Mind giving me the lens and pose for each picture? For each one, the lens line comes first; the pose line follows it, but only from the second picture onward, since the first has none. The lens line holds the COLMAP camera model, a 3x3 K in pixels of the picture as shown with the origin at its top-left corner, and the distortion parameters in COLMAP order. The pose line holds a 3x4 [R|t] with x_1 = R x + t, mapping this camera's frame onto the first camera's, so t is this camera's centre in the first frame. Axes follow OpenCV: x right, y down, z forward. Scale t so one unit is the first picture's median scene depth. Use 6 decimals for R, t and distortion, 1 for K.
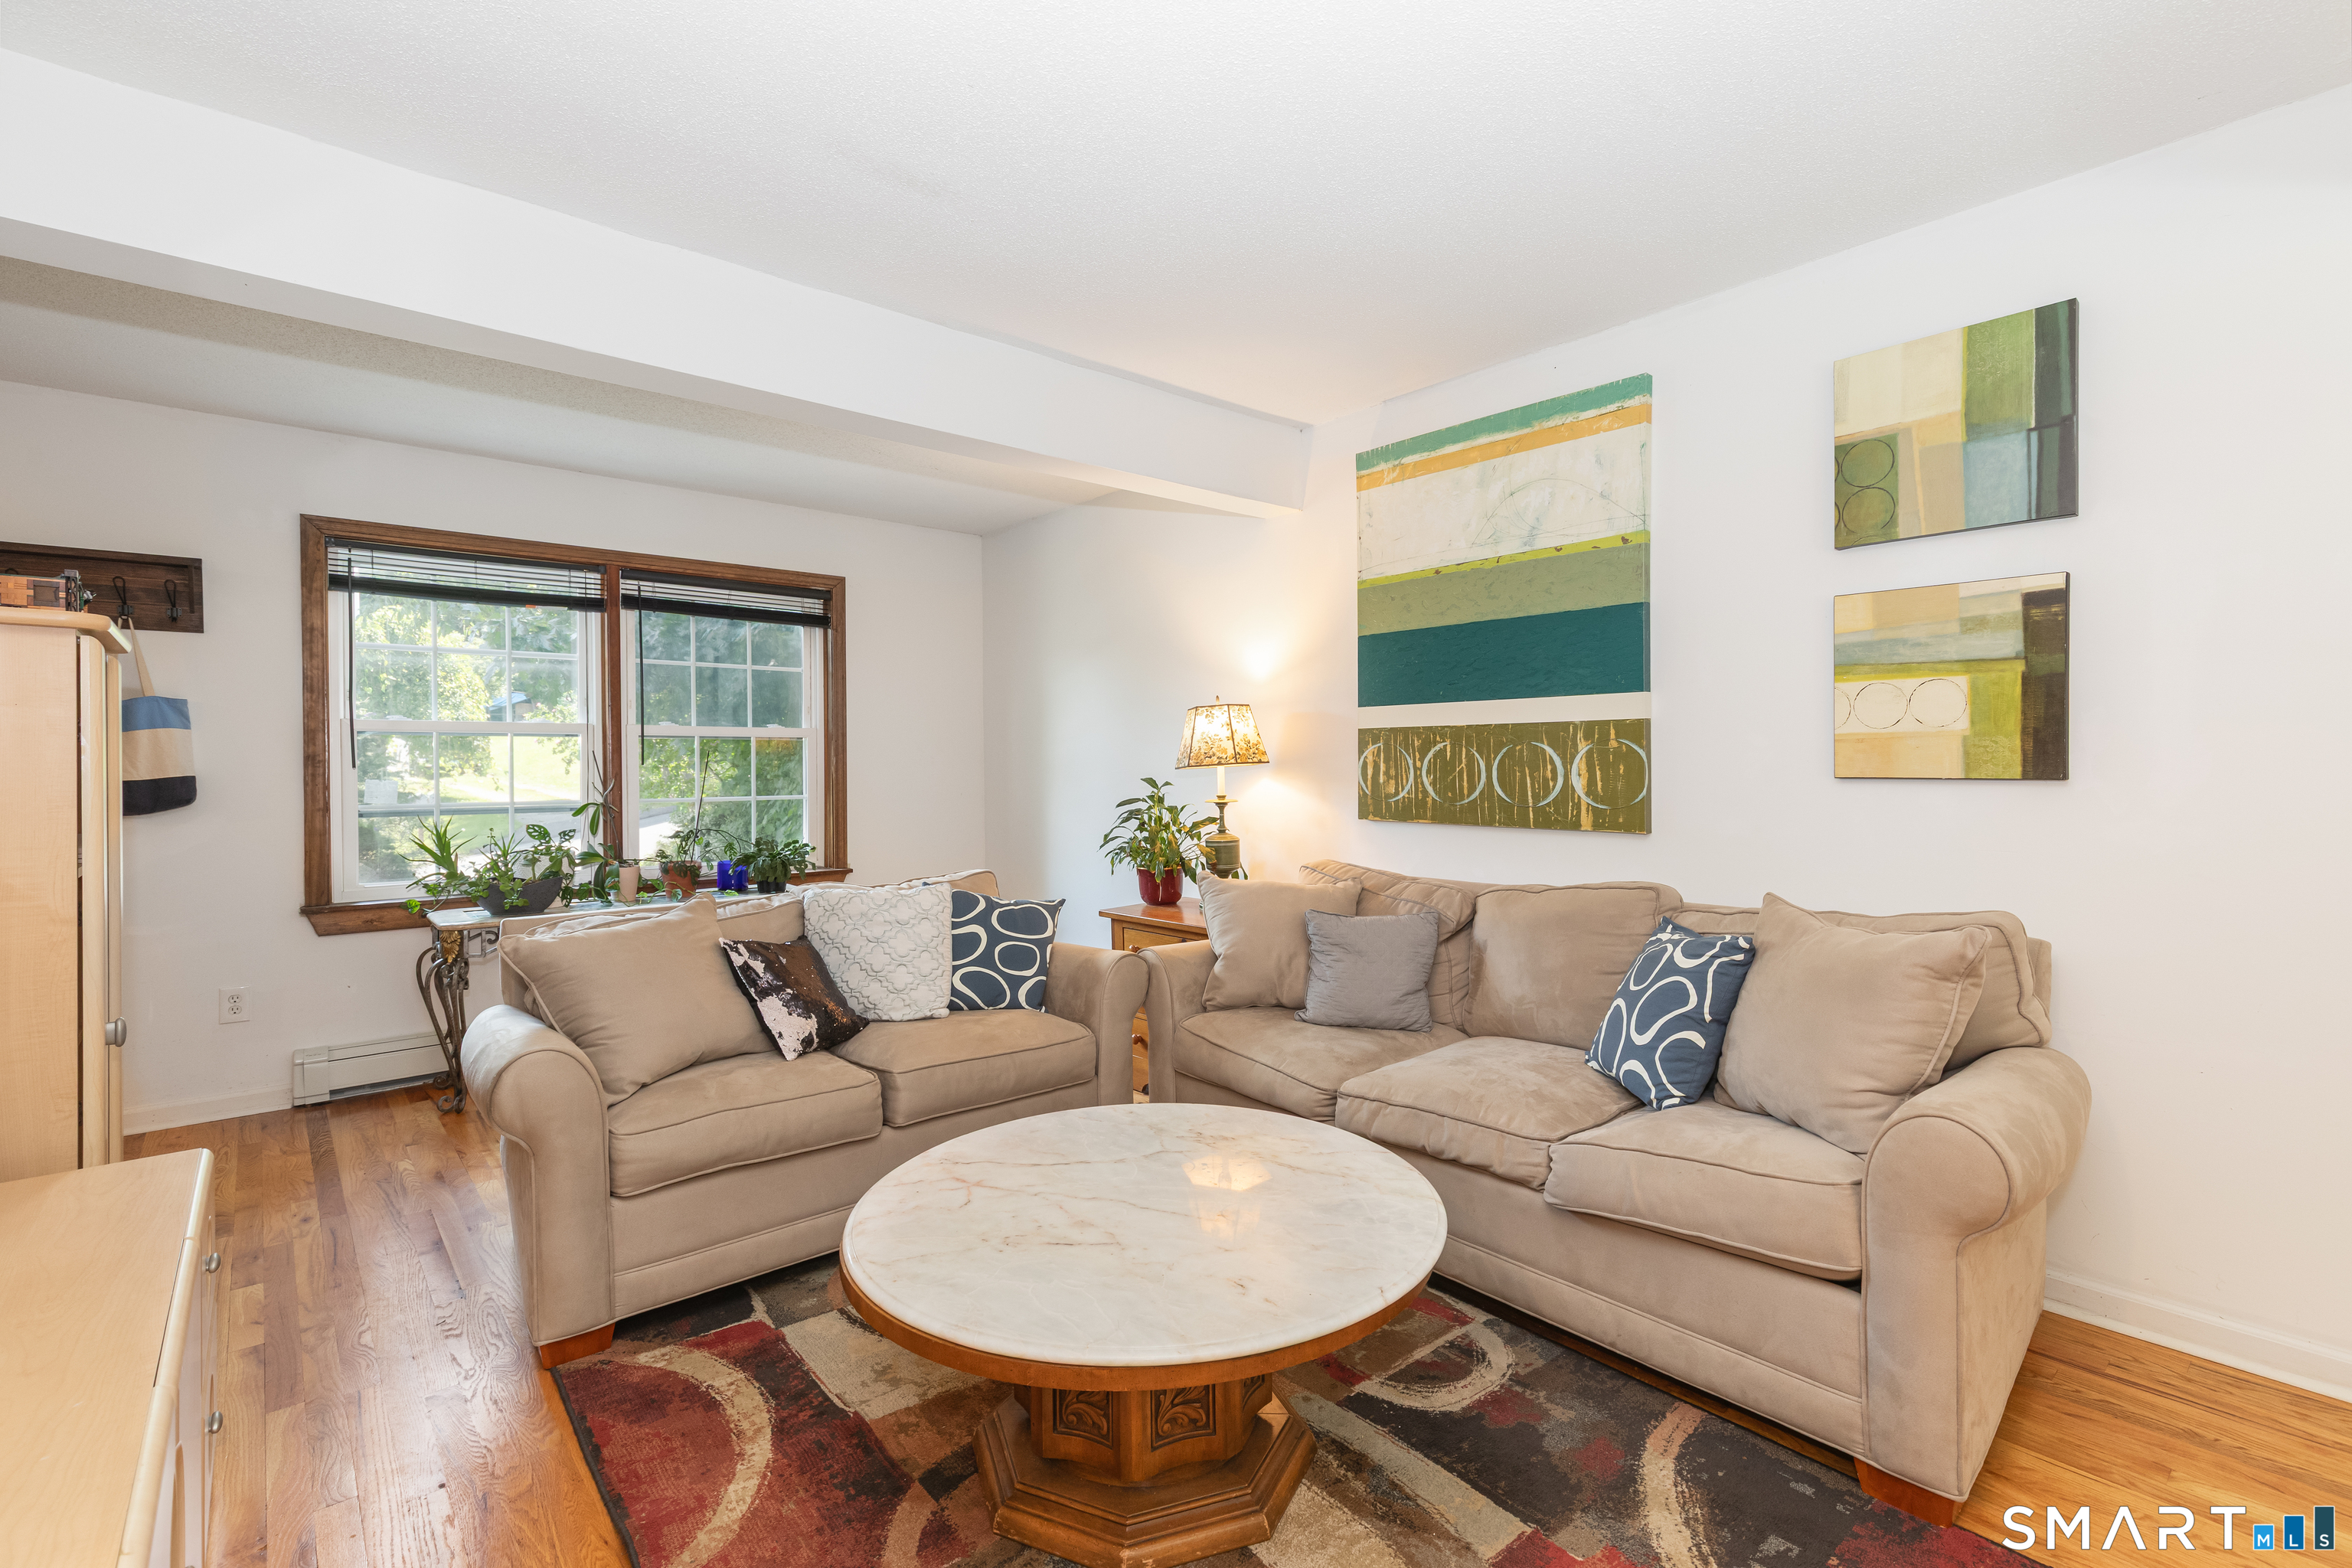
lens RADIAL K [[1068.8, 0, 1182.6], [0, 1068.8, 757.9], [0, 0, 1]] dist [0.000333, 0.000117]
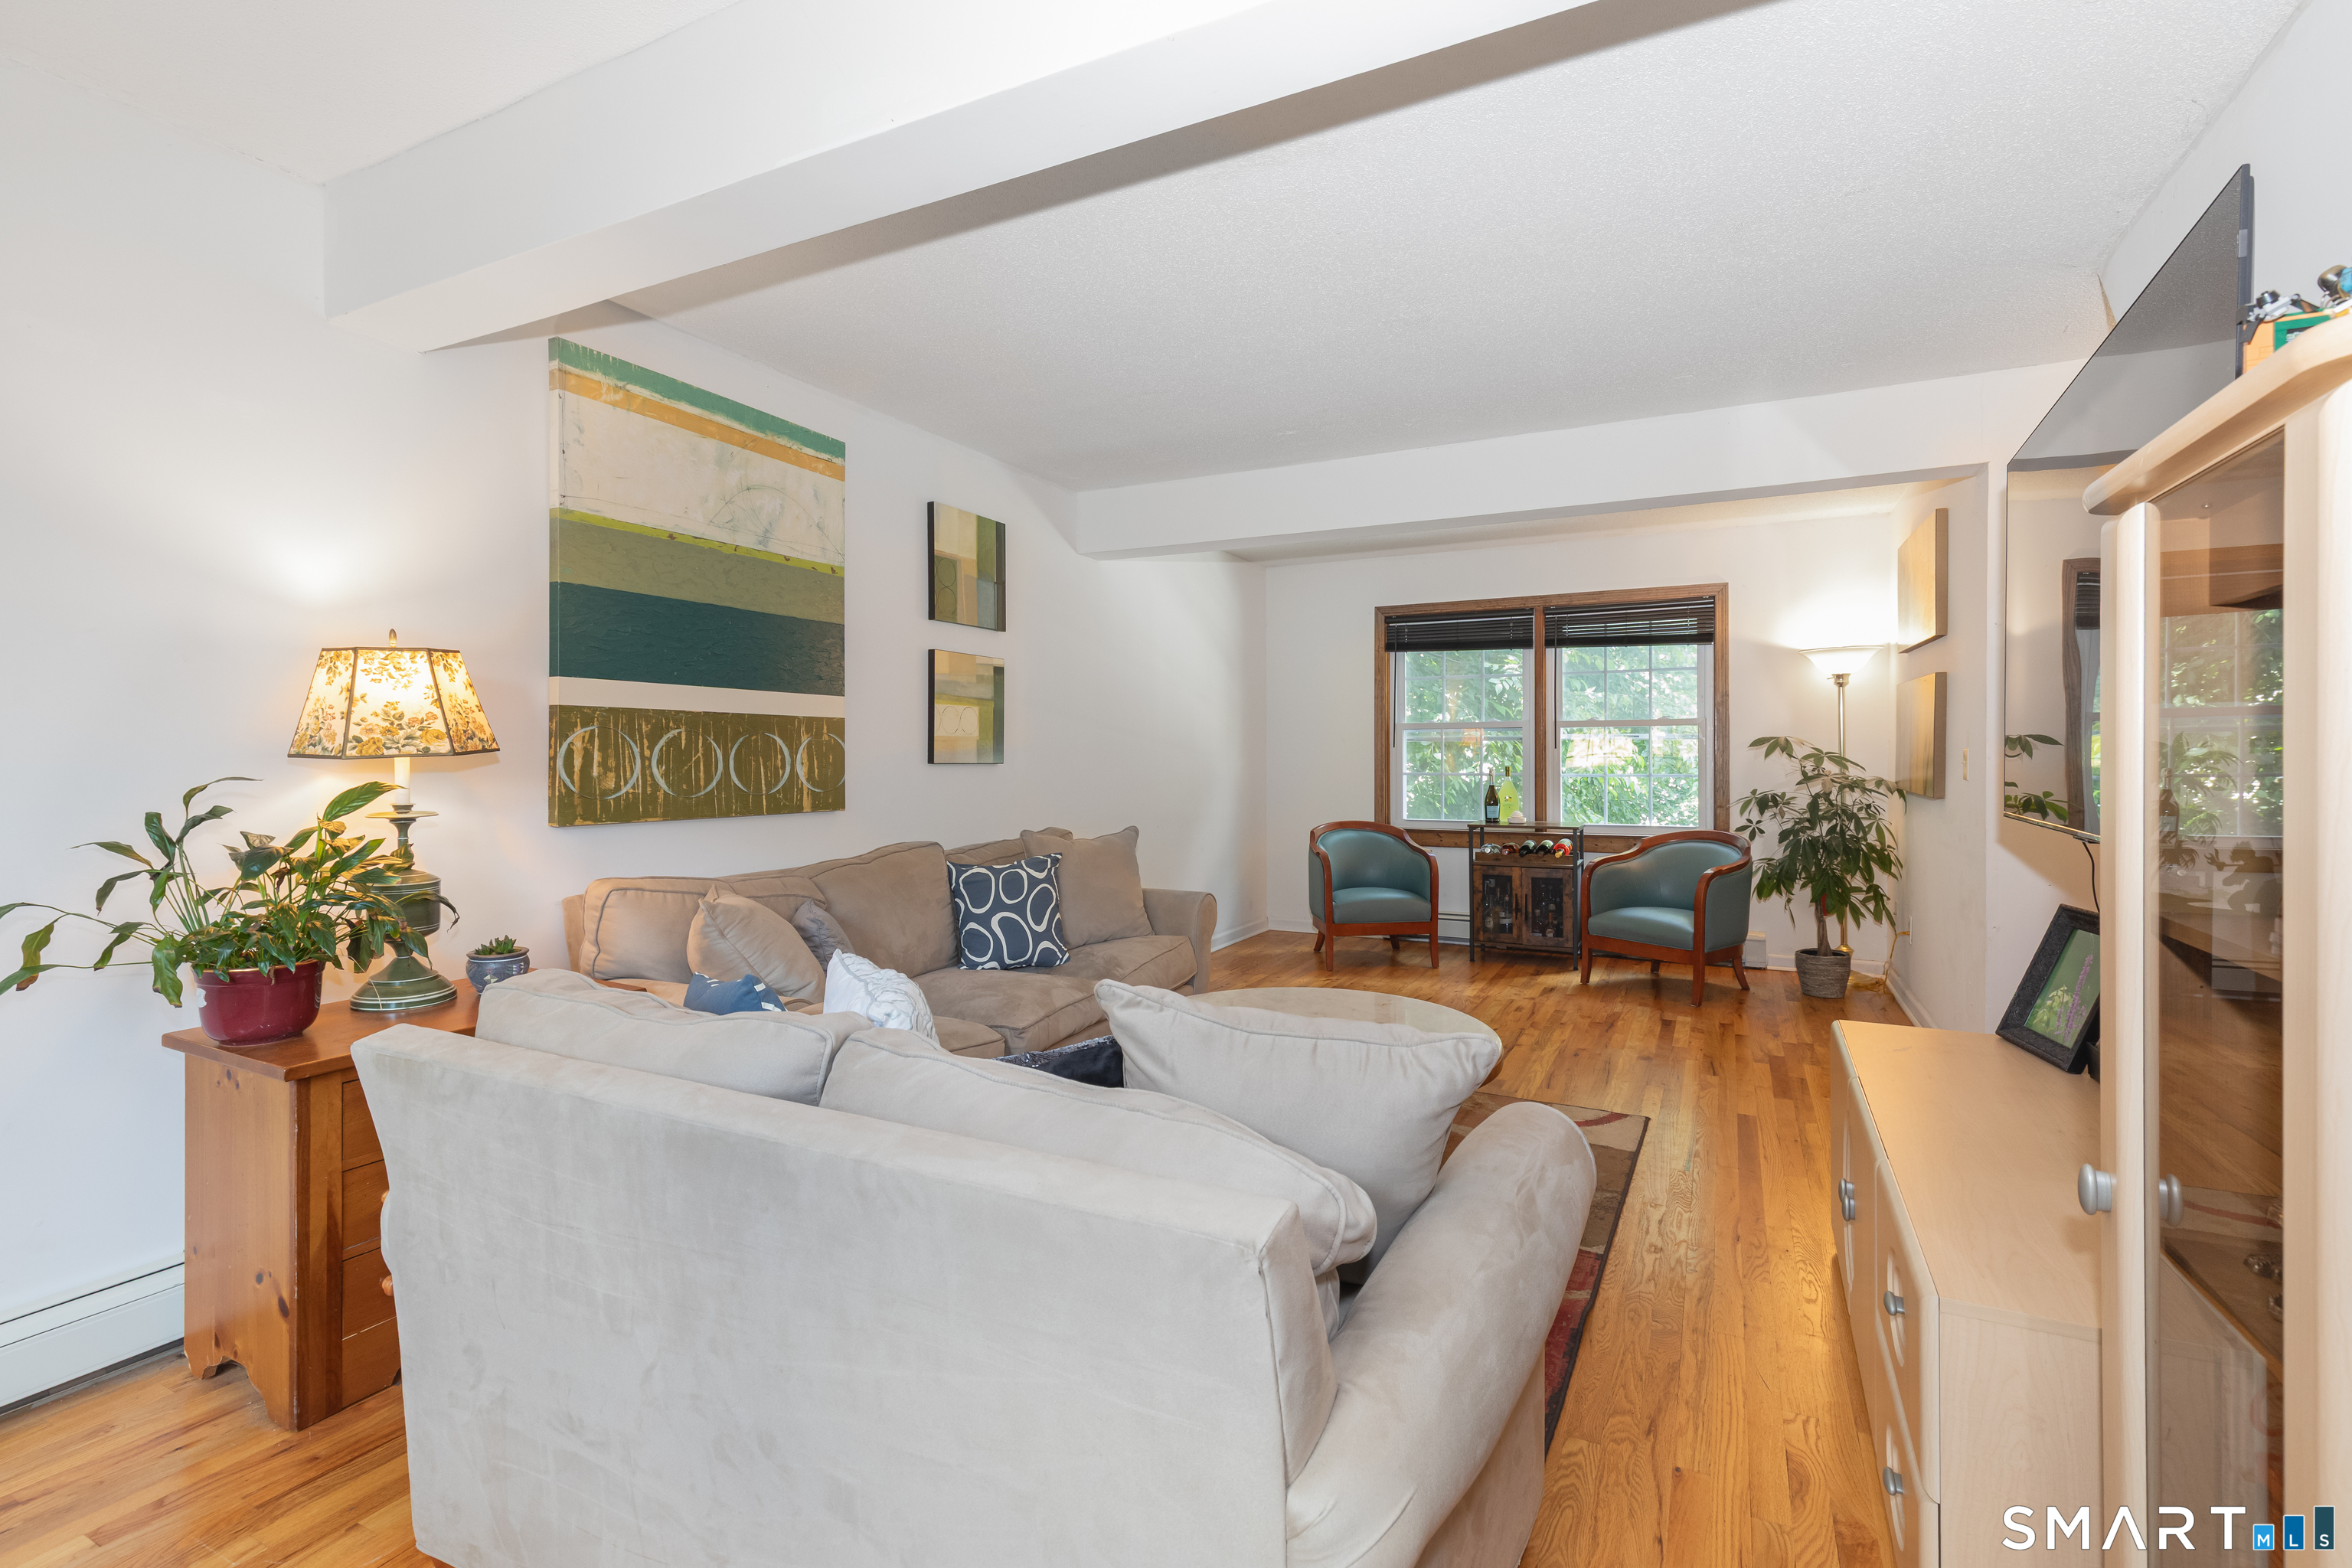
lens RADIAL K [[1088.3, 0, 1163.1], [0, 1088.3, 773.8], [0, 0, 1]] dist [-0.001112, 0.000040]
pose [[-0.380846, -0.002705, 0.924635, -0.793858], [0.004636, 0.999978, 0.004835, 0.021609], [-0.924627, 0.006128, -0.380825, 1.018760]]
